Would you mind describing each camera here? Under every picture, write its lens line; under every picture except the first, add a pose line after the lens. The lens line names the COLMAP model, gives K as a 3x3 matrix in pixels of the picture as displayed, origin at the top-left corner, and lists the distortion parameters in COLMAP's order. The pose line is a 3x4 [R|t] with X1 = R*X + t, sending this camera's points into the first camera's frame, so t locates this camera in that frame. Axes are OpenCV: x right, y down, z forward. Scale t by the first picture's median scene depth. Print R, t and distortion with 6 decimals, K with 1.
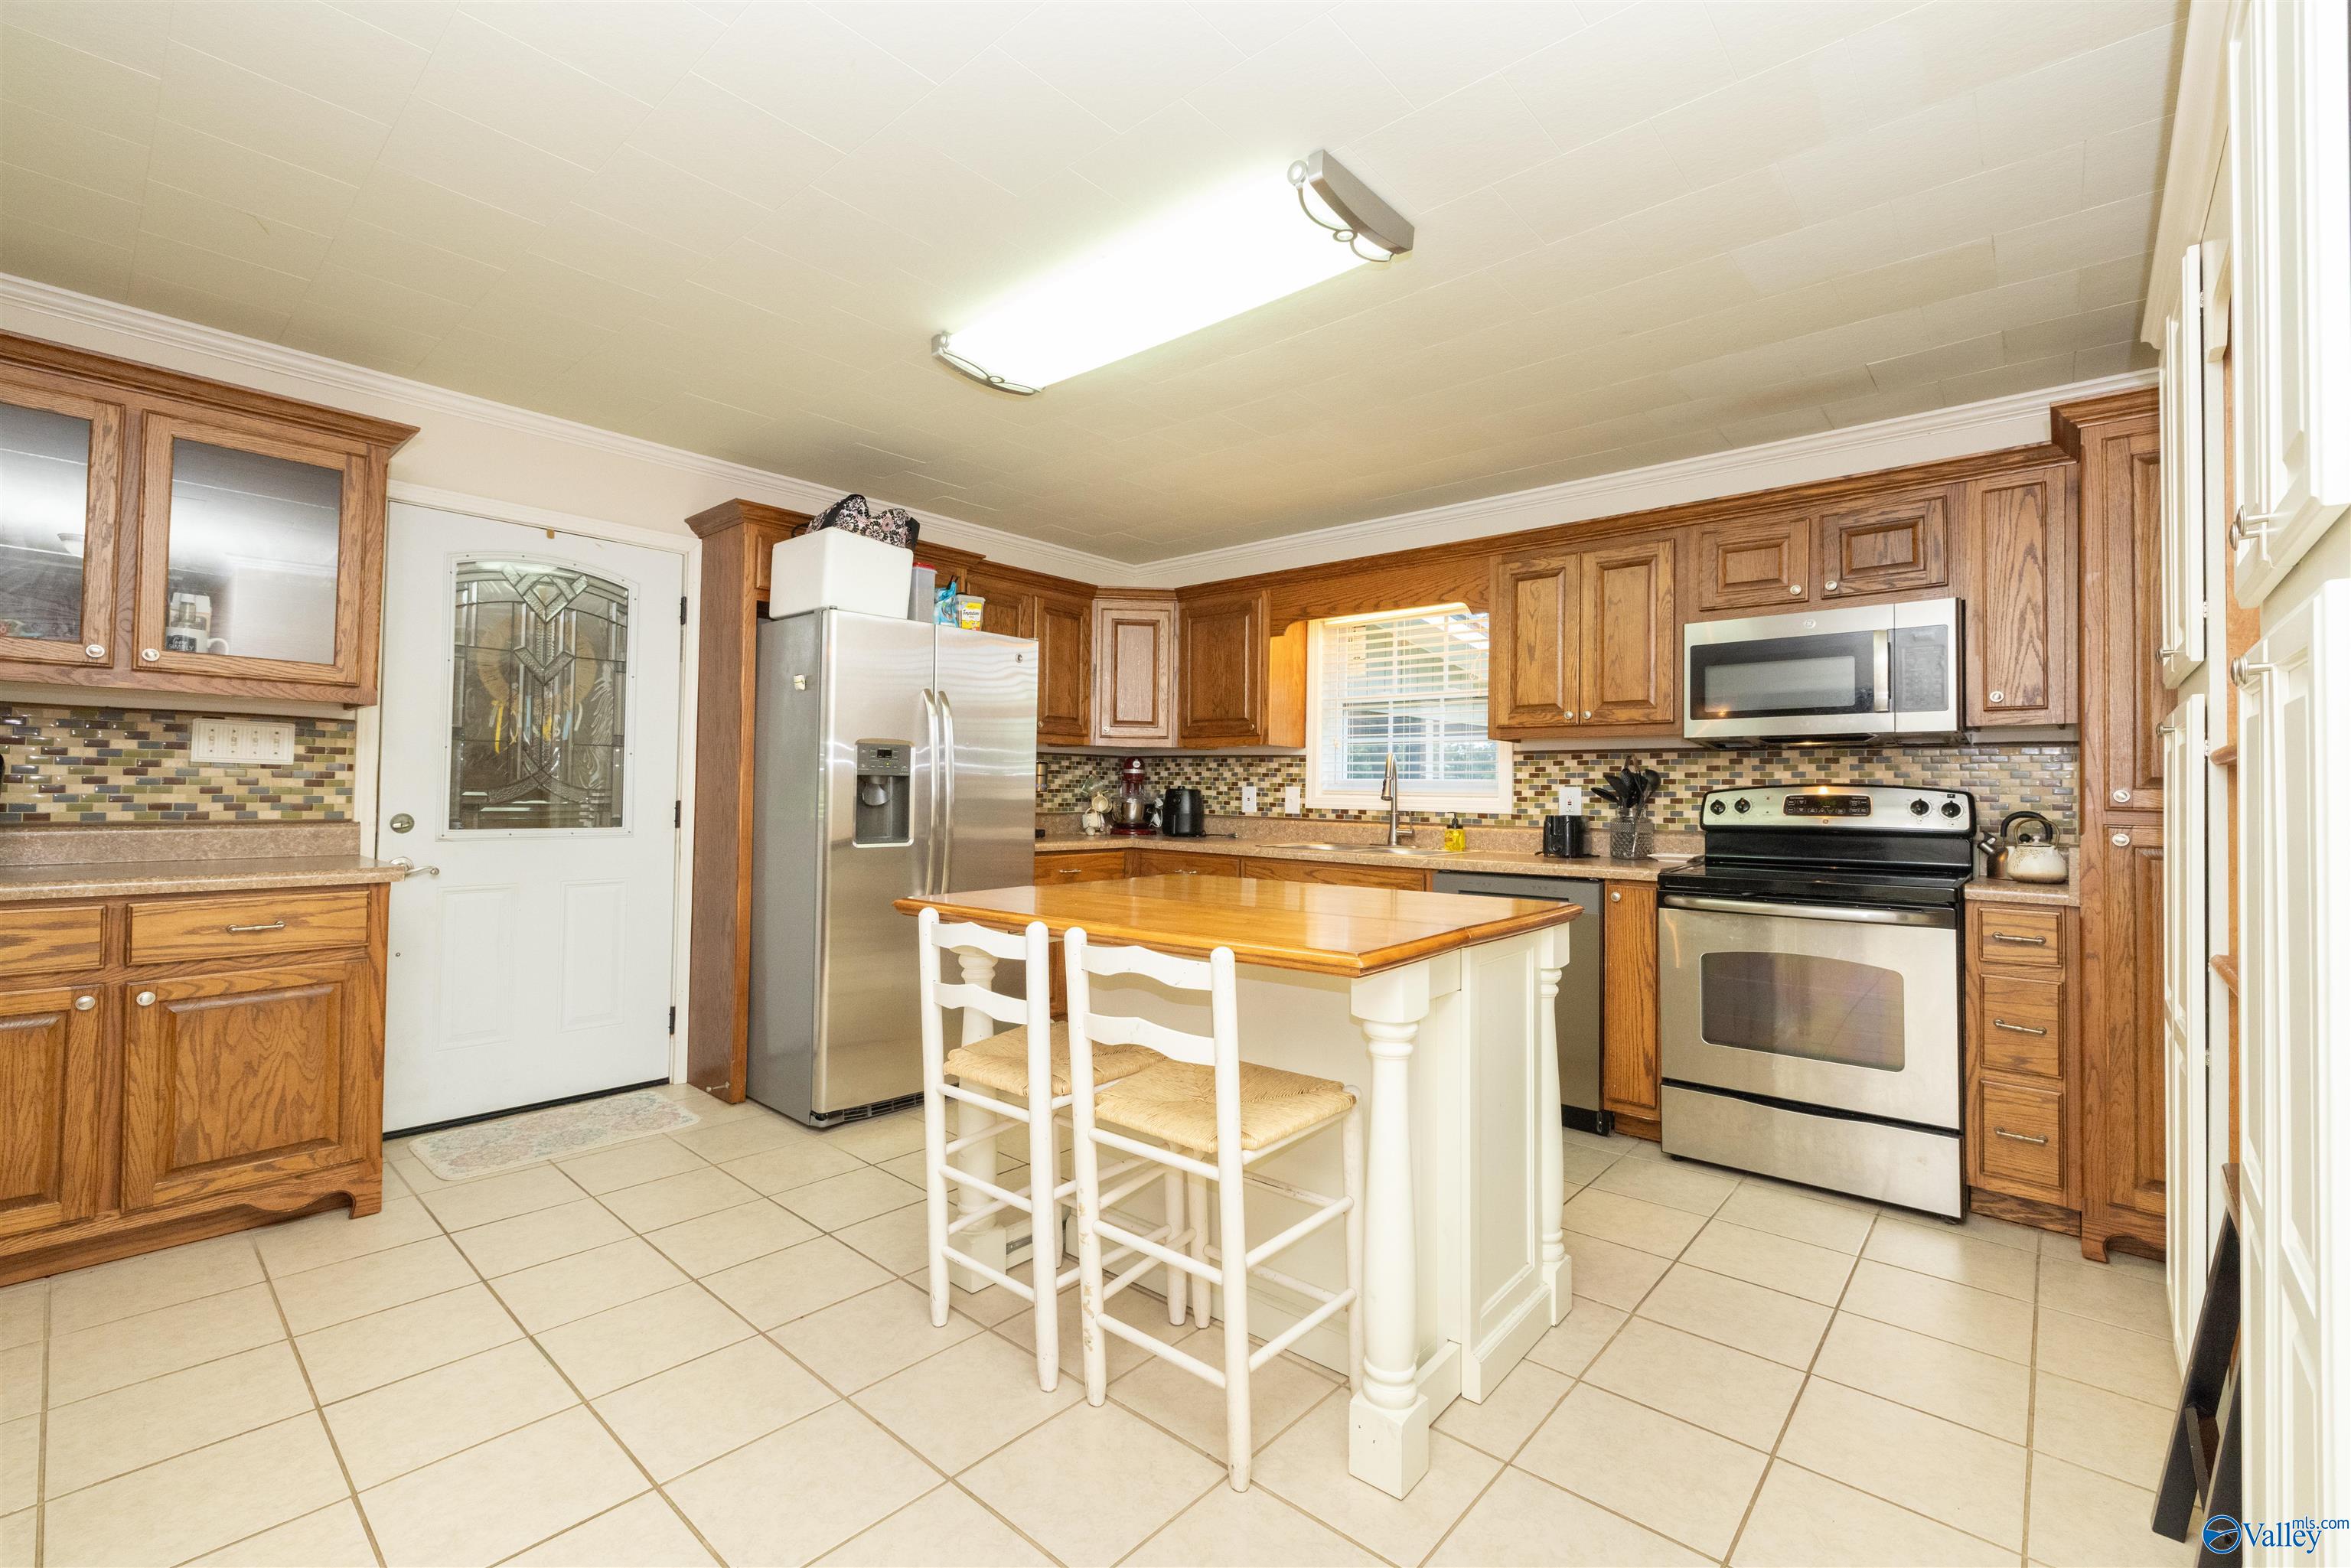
lens RADIAL K [[988.3, 0, 1168.0], [0, 988.3, 768.8], [0, 0, 1]] dist [0.000138, 0.001249]
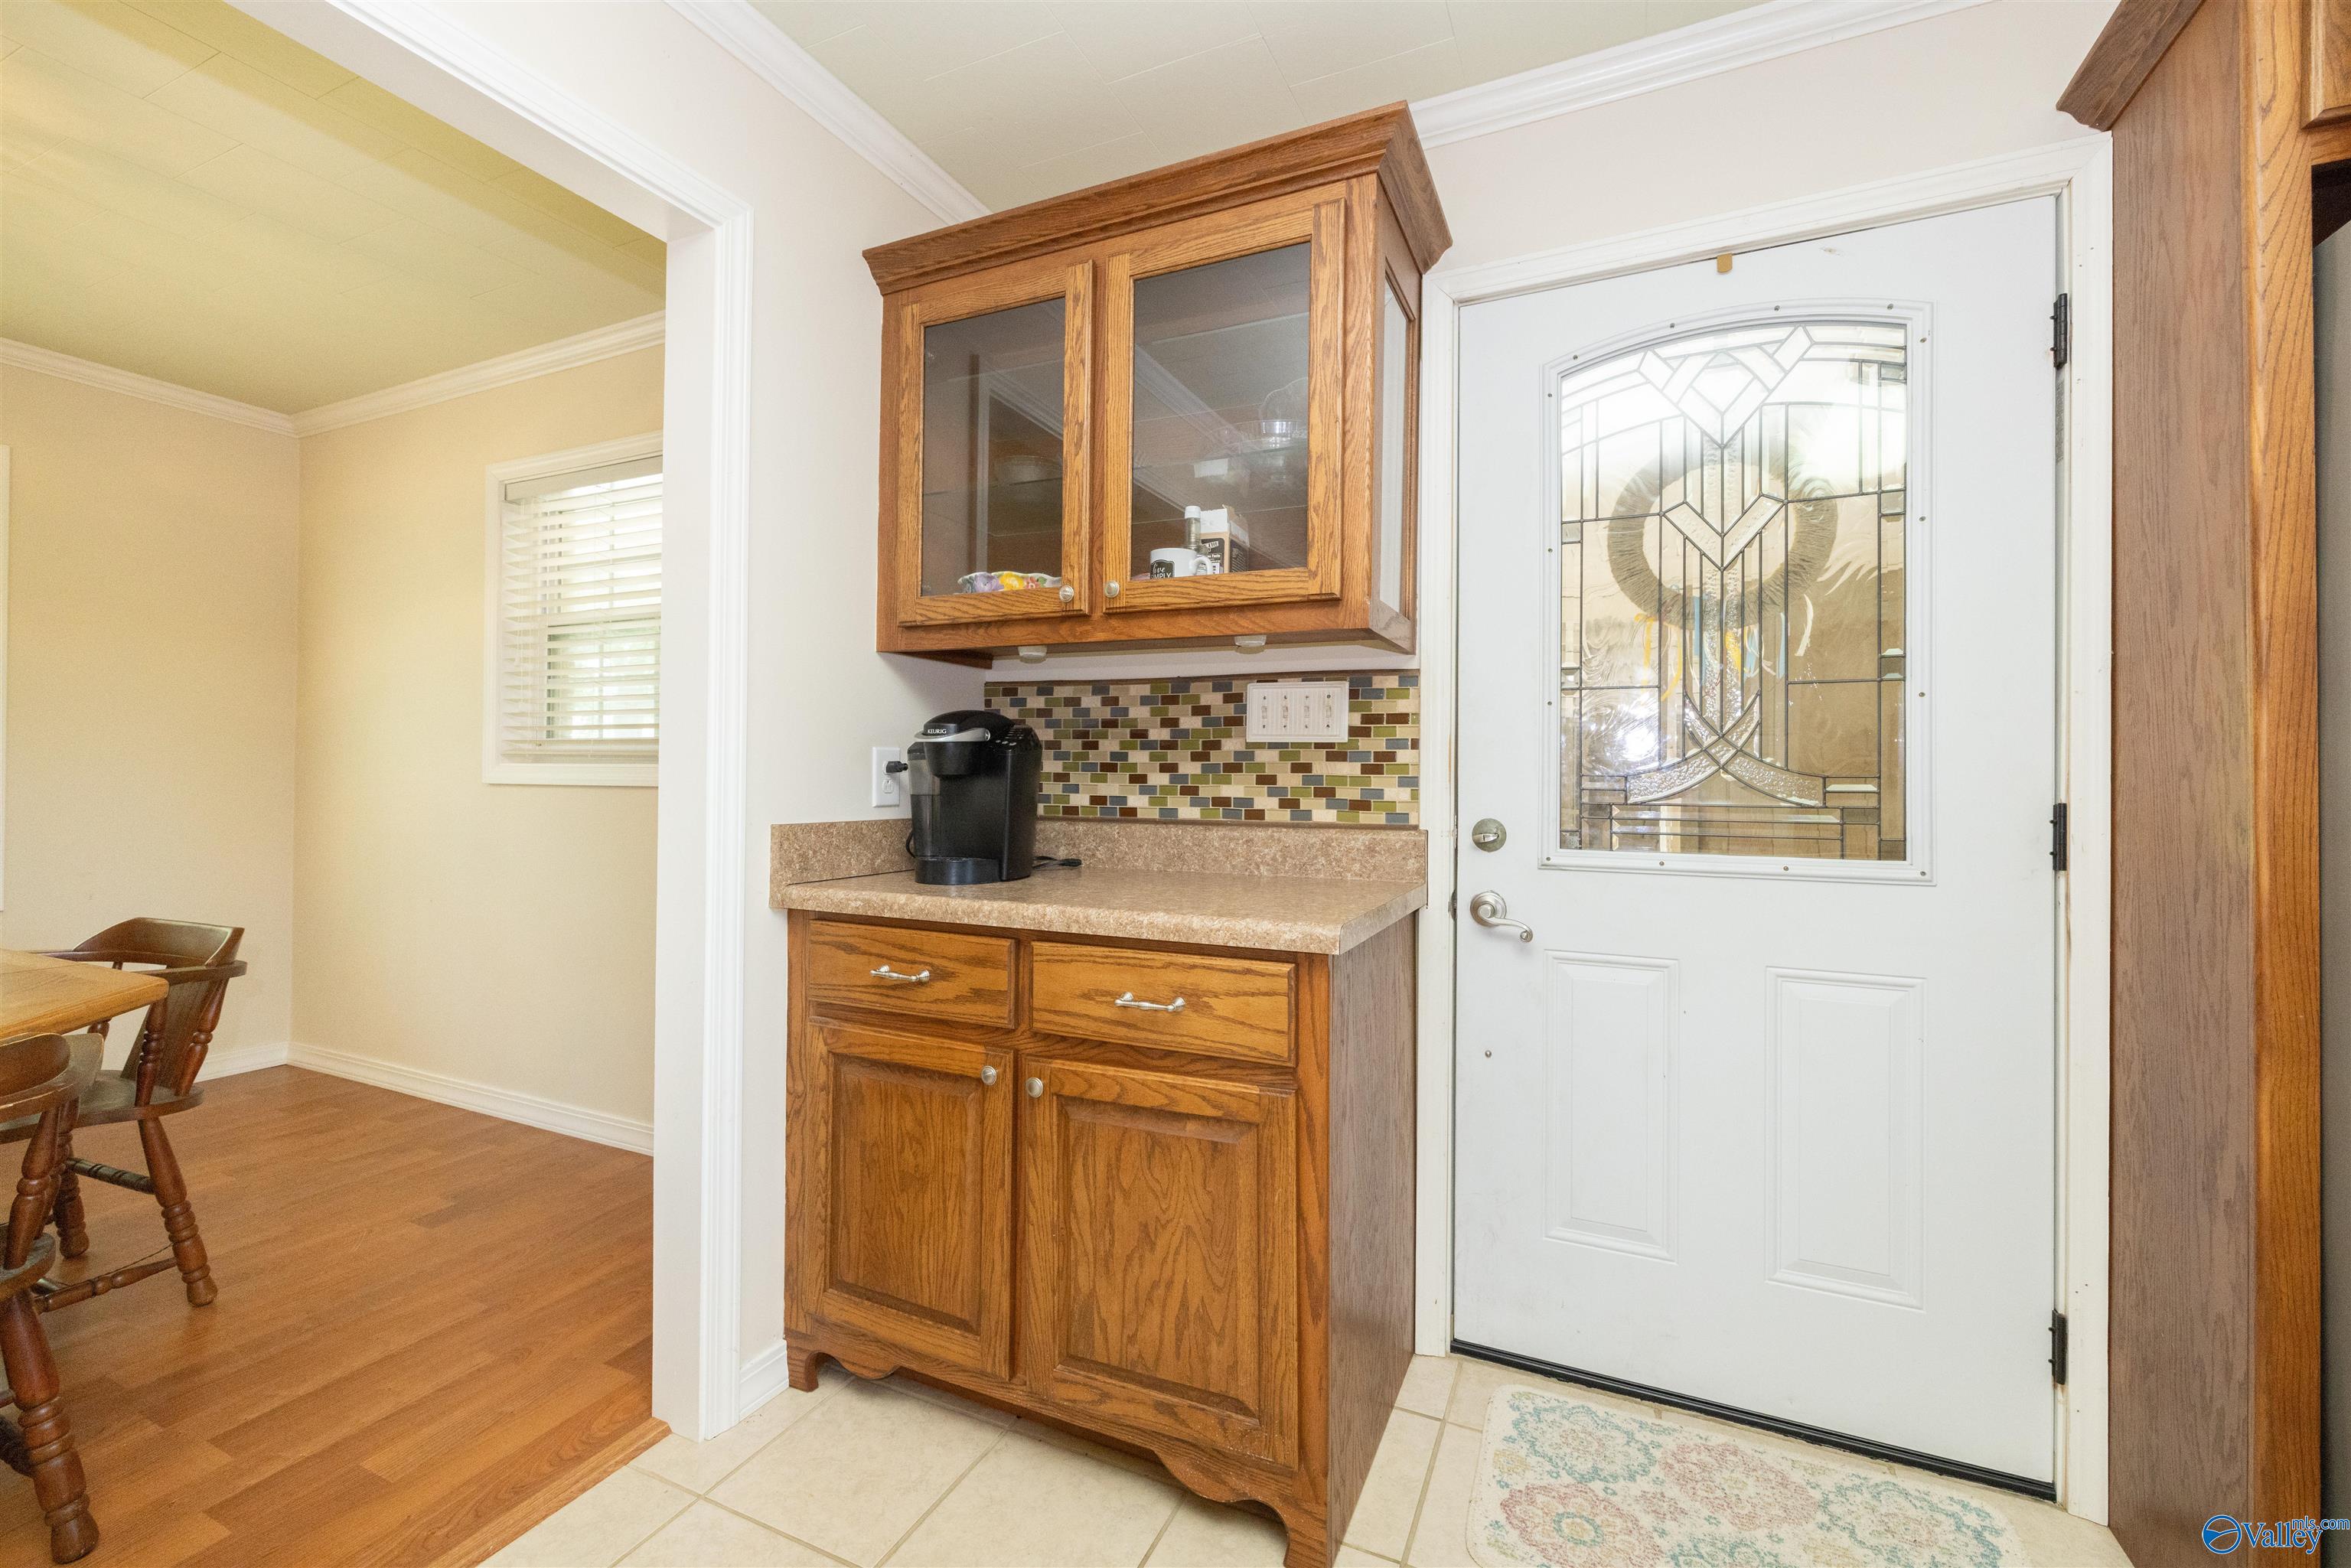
lens RADIAL K [[988.3, 0, 1174.1], [0, 988.3, 768.9], [0, 0, 1]] dist [0.000138, 0.001249]
pose [[0.293173, -0.019016, -0.955870, -0.227273], [0.019470, 0.999714, -0.013916, 0.017436], [0.955861, -0.014531, 0.293459, 0.566179]]
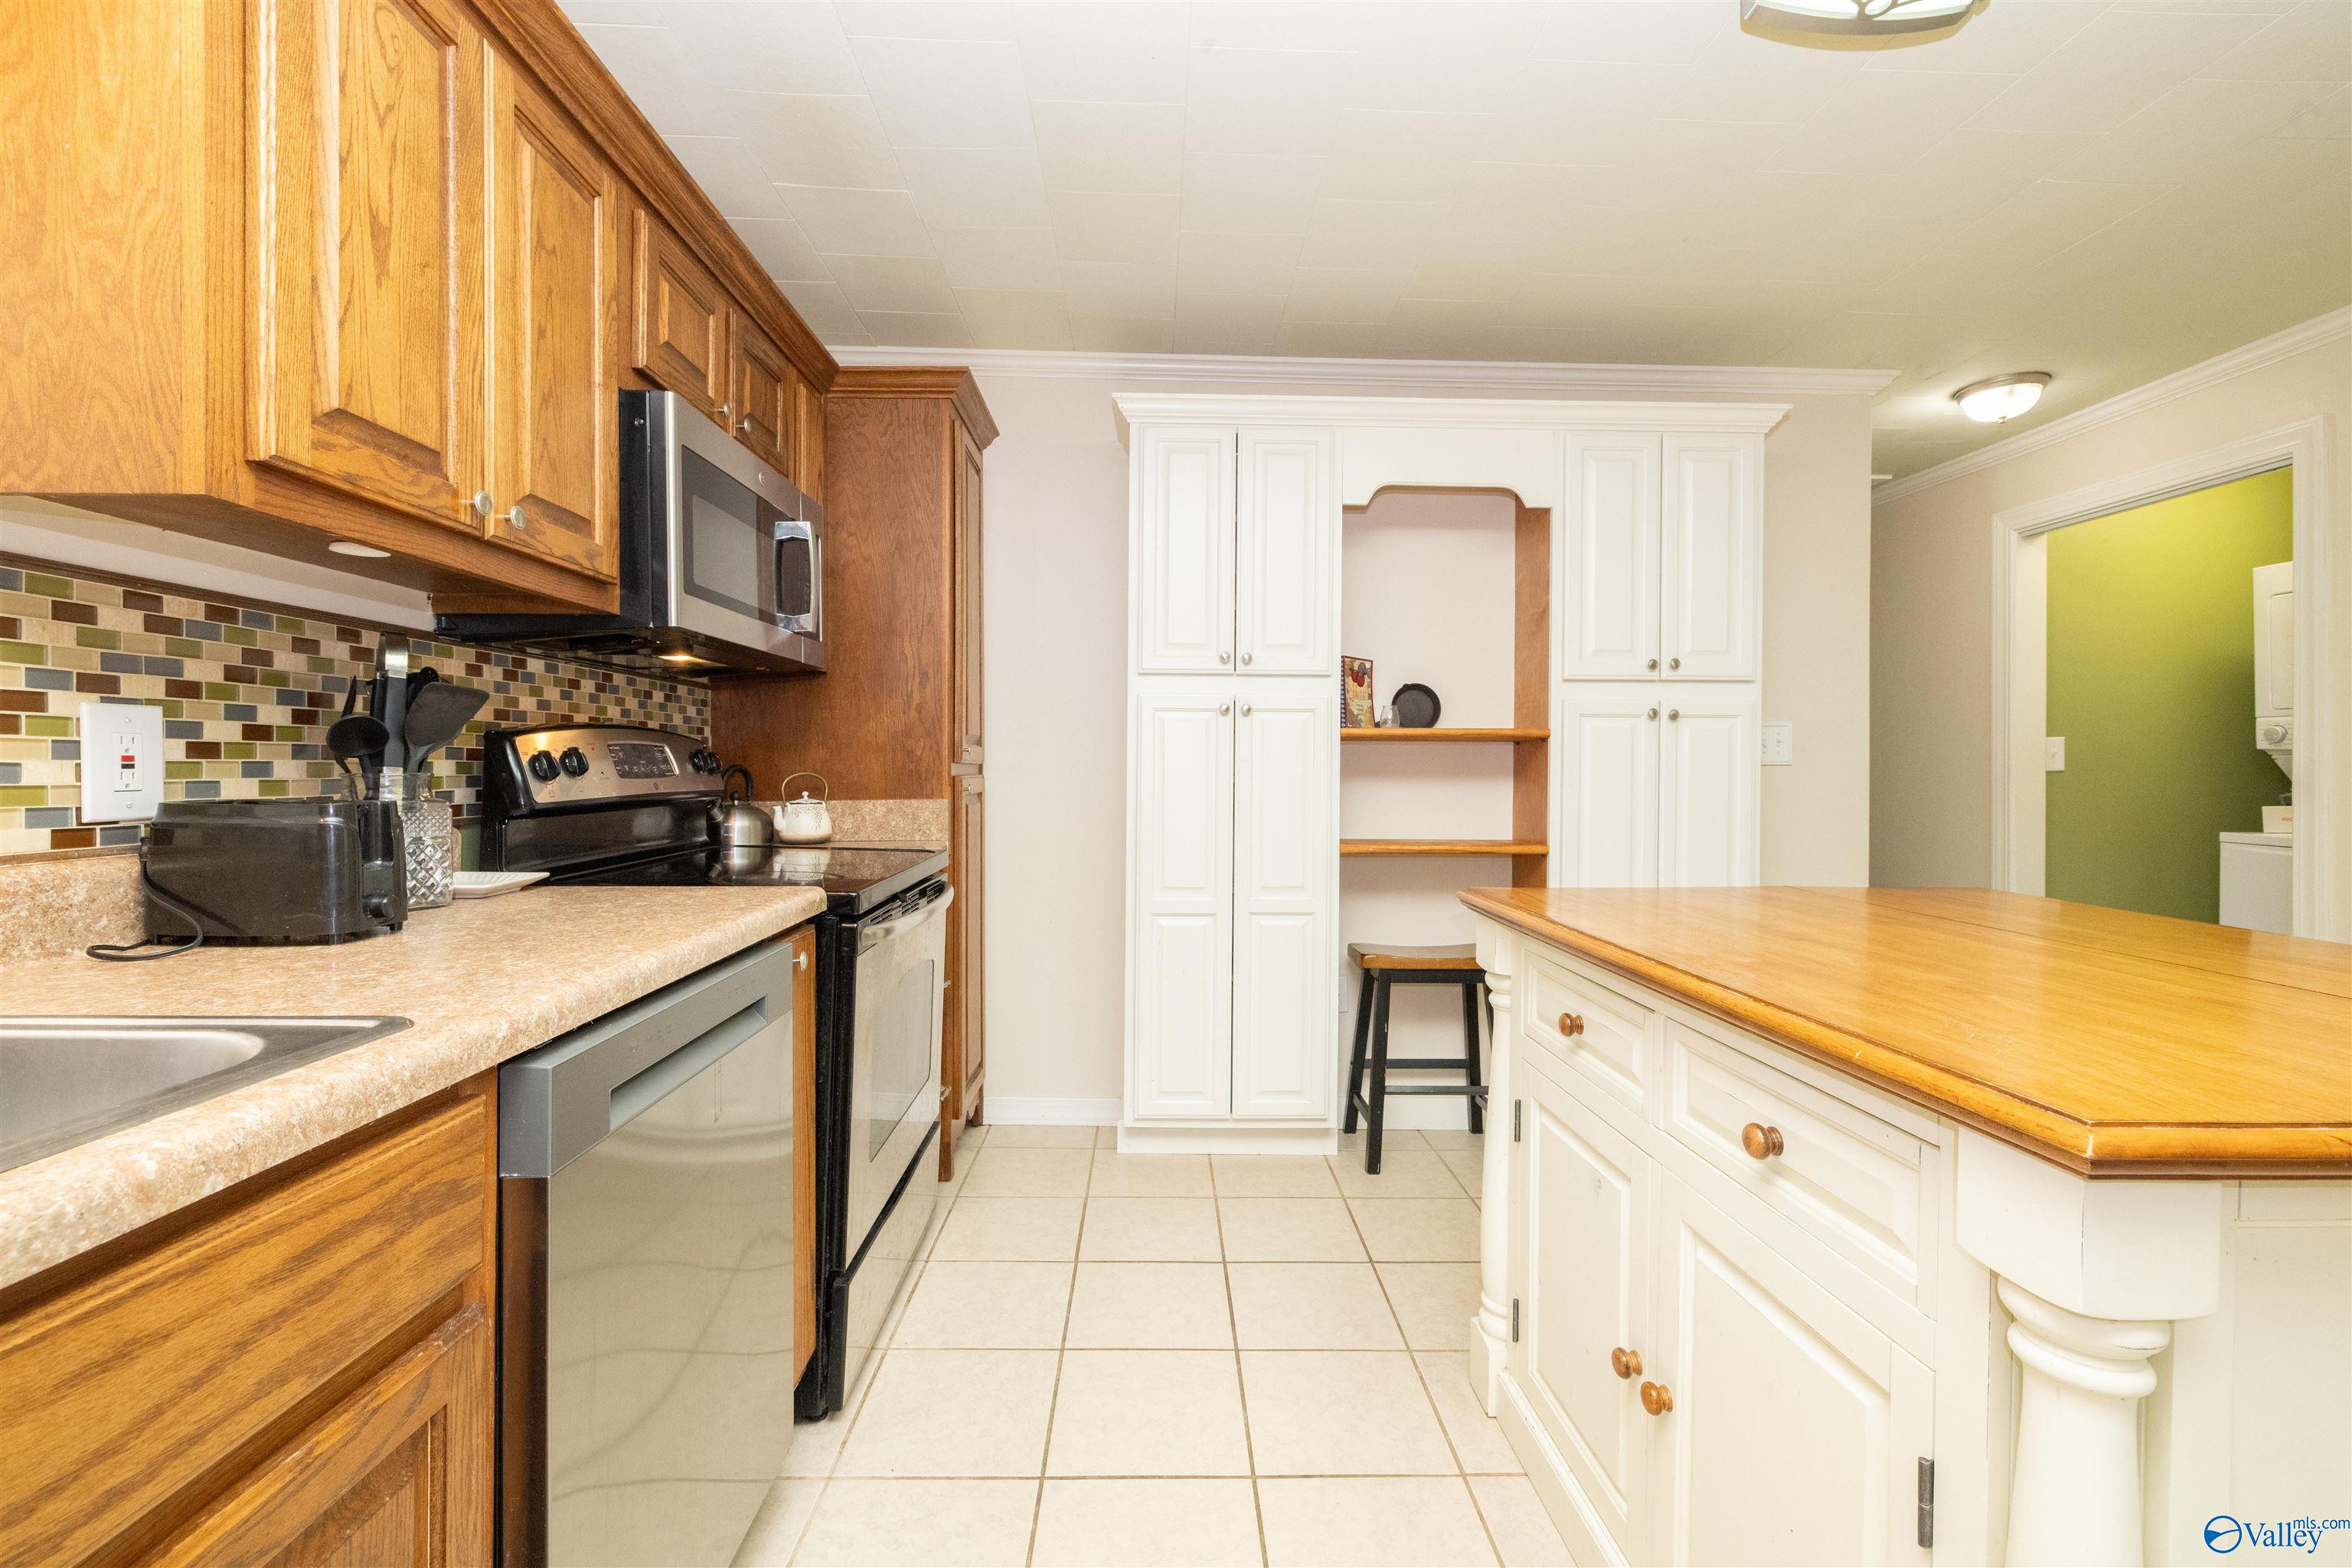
lens RADIAL K [[988.7, 0, 1171.8], [0, 988.7, 768.6], [0, 0, 1]] dist [0.000138, 0.001249]
pose [[-0.685383, -0.019999, 0.727909, -0.006400], [-0.033789, 0.999420, -0.004356, 0.030824], [-0.727399, -0.027580, -0.685660, 1.073221]]
